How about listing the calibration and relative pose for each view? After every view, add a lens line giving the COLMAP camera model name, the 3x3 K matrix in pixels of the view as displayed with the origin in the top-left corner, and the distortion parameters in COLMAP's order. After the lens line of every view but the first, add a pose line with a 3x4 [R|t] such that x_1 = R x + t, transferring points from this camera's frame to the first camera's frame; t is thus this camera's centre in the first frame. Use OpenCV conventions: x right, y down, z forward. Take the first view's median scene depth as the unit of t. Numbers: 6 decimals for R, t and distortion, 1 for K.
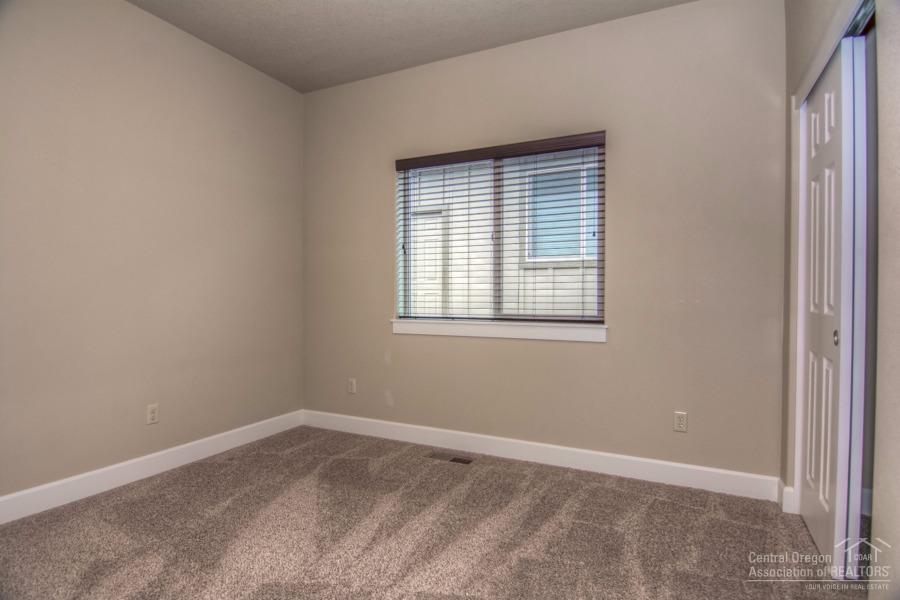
lens RADIAL K [[478.8, 0, 449.2], [0, 478.8, 300.2], [0, 0, 1]] dist [-0.001482, -0.010330]
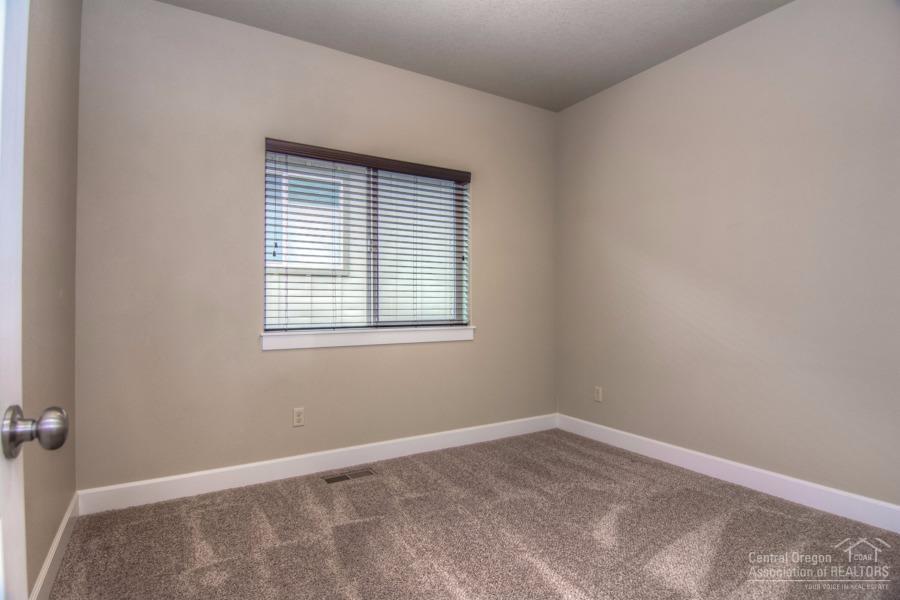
lens RADIAL K [[478.8, 0, 444.2], [0, 478.8, 303.2], [0, 0, 1]] dist [-0.001482, -0.010330]
pose [[0.530416, -0.003200, 0.847732, -0.683201], [0.010314, 0.999943, -0.002679, -0.005145], [-0.847675, 0.010165, 0.530419, 0.335262]]
